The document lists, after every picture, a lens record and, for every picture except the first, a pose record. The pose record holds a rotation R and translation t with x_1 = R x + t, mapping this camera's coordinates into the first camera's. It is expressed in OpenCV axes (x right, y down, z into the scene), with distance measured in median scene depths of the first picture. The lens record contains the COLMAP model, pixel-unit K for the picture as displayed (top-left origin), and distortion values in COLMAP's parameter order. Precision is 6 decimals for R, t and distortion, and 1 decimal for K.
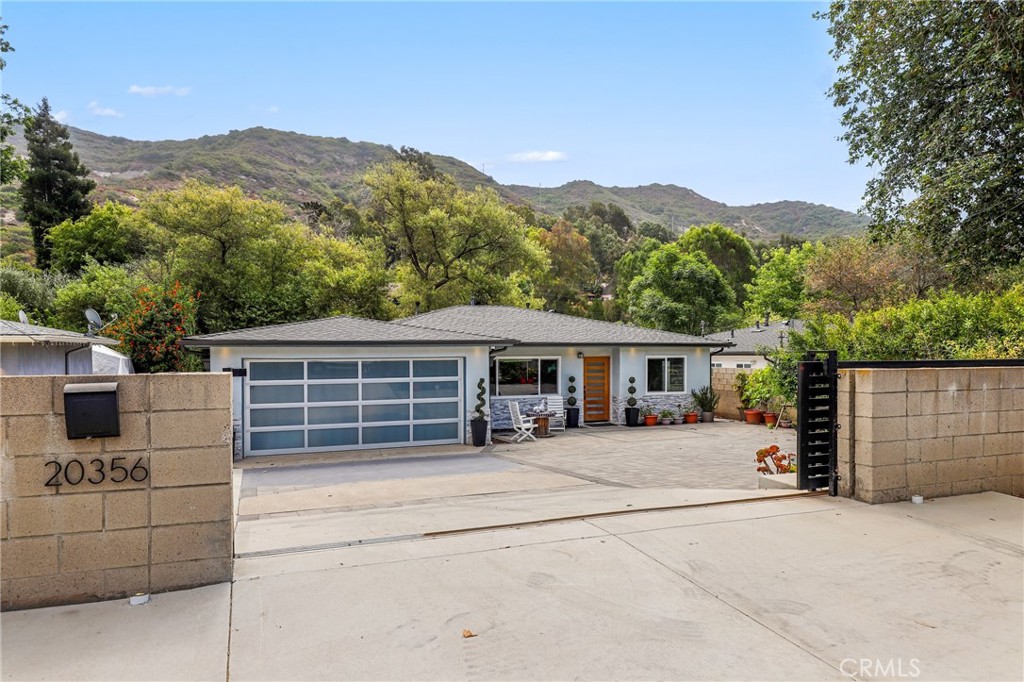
lens RADIAL K [[667.7, 0, 512.1], [0, 667.7, 348.6], [0, 0, 1]] dist [-0.000350, -0.000751]
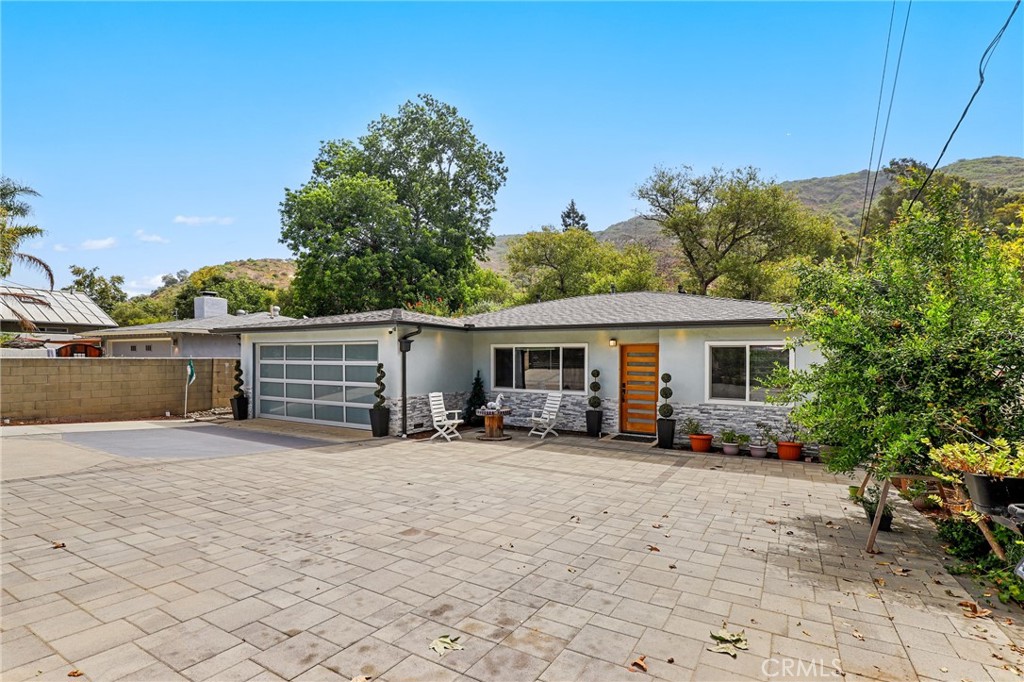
lens RADIAL K [[469.6, 0, 546.9], [0, 469.6, 360.7], [0, 0, 1]] dist [0.001662, -0.000019]
pose [[0.629199, 0.012006, -0.777152, 0.461800], [-0.008776, 0.999927, 0.008342, 0.026592], [0.777195, 0.001571, 0.629258, 0.602060]]
